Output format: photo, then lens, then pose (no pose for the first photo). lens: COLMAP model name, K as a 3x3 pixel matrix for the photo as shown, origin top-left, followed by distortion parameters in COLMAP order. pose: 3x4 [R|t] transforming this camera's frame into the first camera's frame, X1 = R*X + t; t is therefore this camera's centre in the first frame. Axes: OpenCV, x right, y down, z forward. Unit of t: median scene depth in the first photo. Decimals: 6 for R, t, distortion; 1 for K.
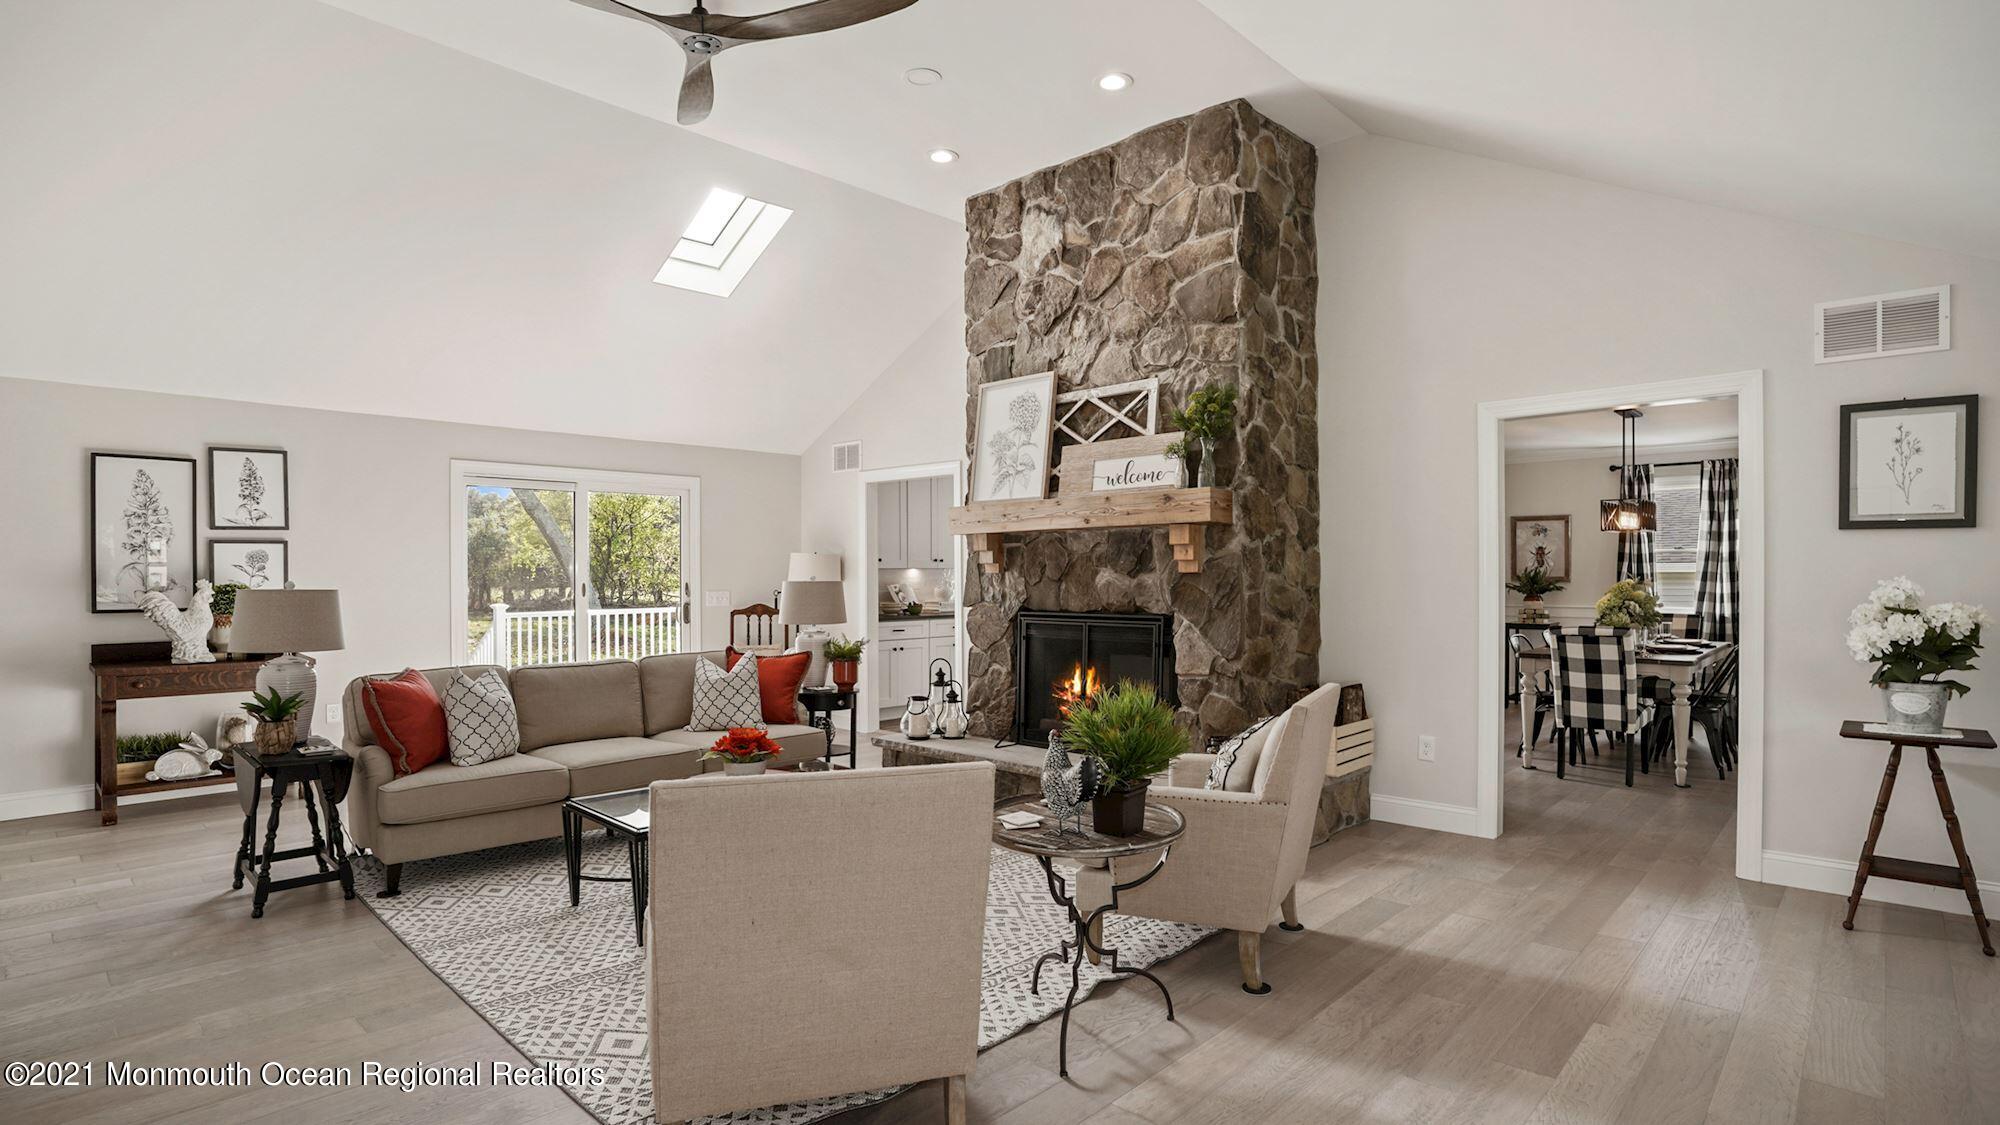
lens RADIAL K [[990.1, 0, 1004.5], [0, 990.1, 570.8], [0, 0, 1]] dist [-0.082507, 0.040562]
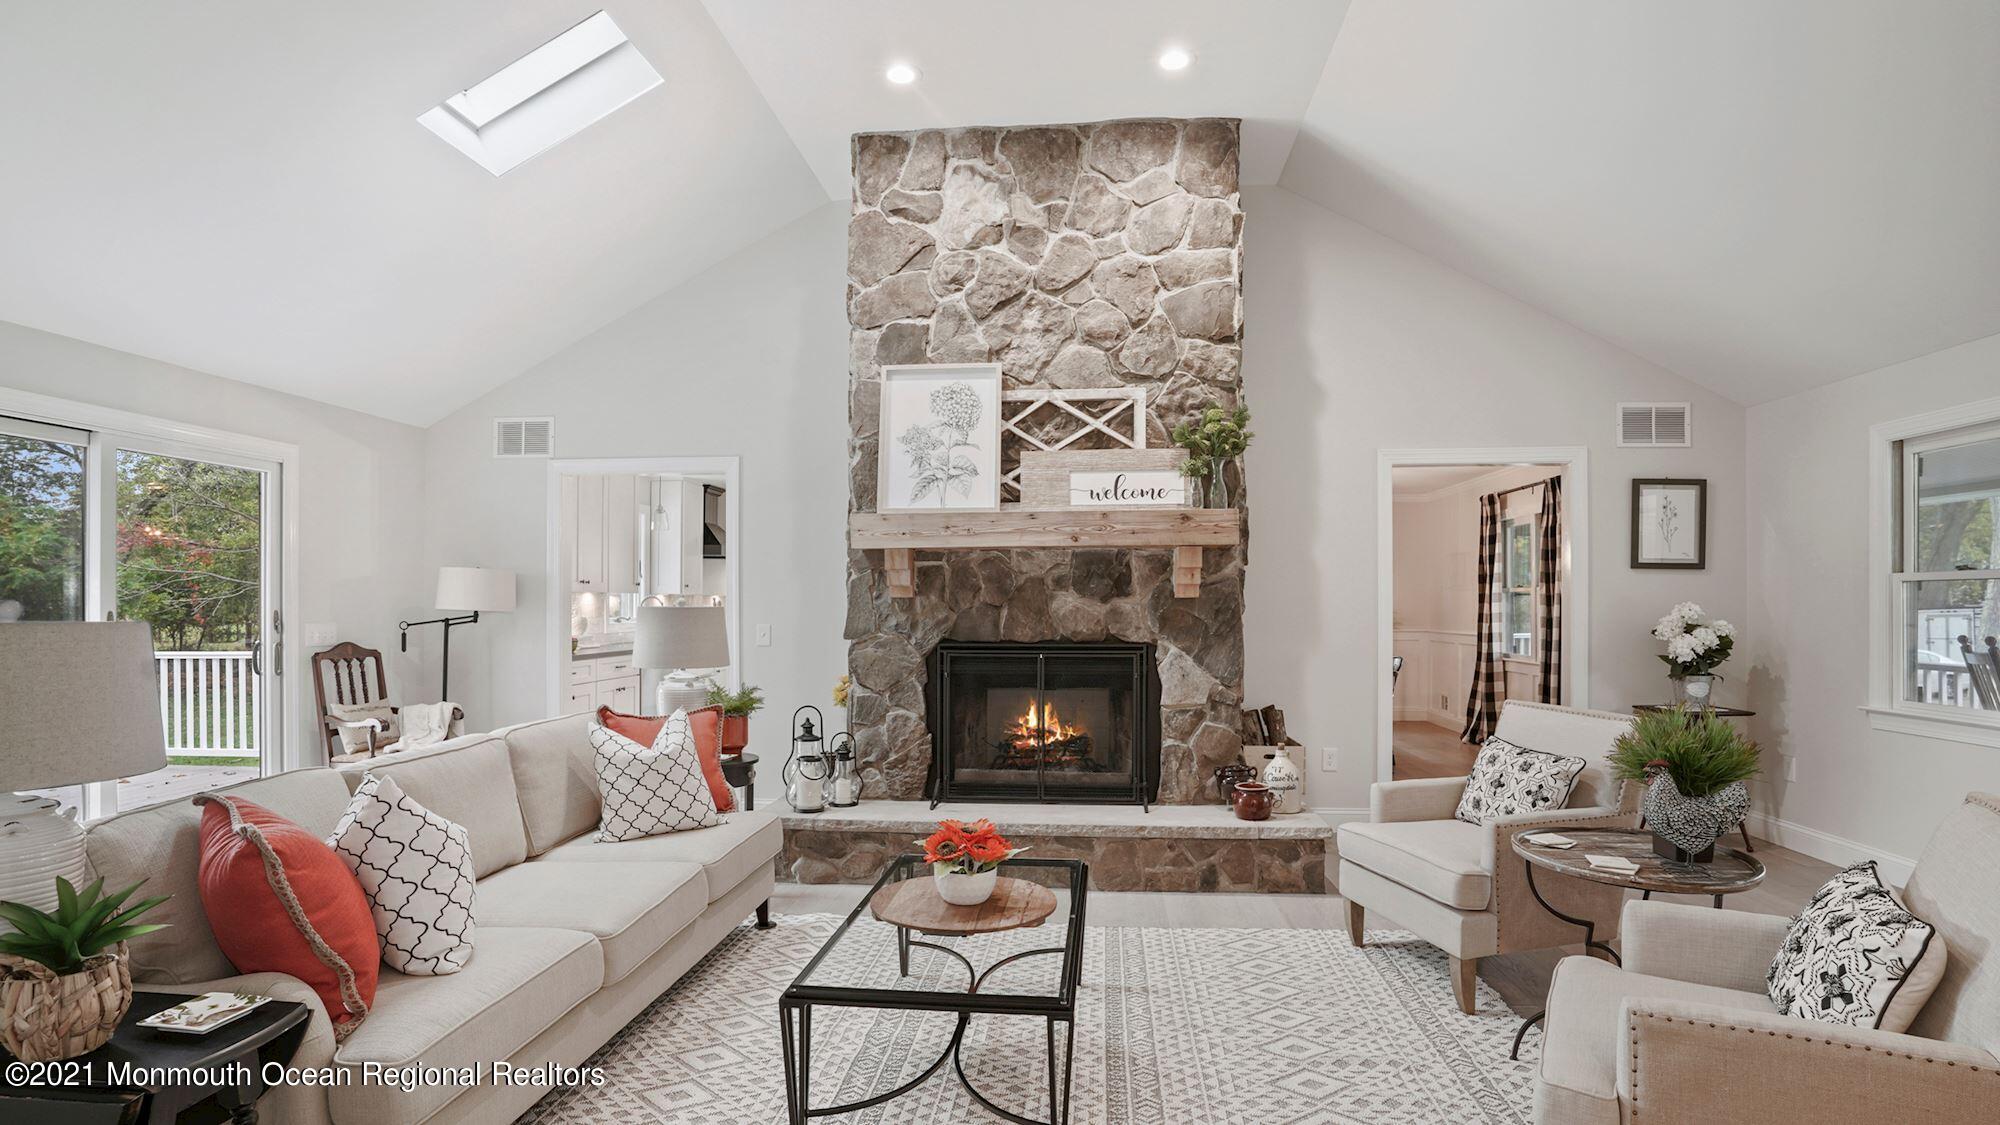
lens RADIAL K [[989.3, 0, 1000.2], [0, 989.3, 596.1], [0, 0, 1]] dist [-0.076582, 0.041621]
pose [[0.782649, 0.008862, 0.622400, -0.497675], [-0.004606, 0.999954, -0.008446, 0.008472], [-0.622446, 0.003743, 0.782653, 0.337054]]
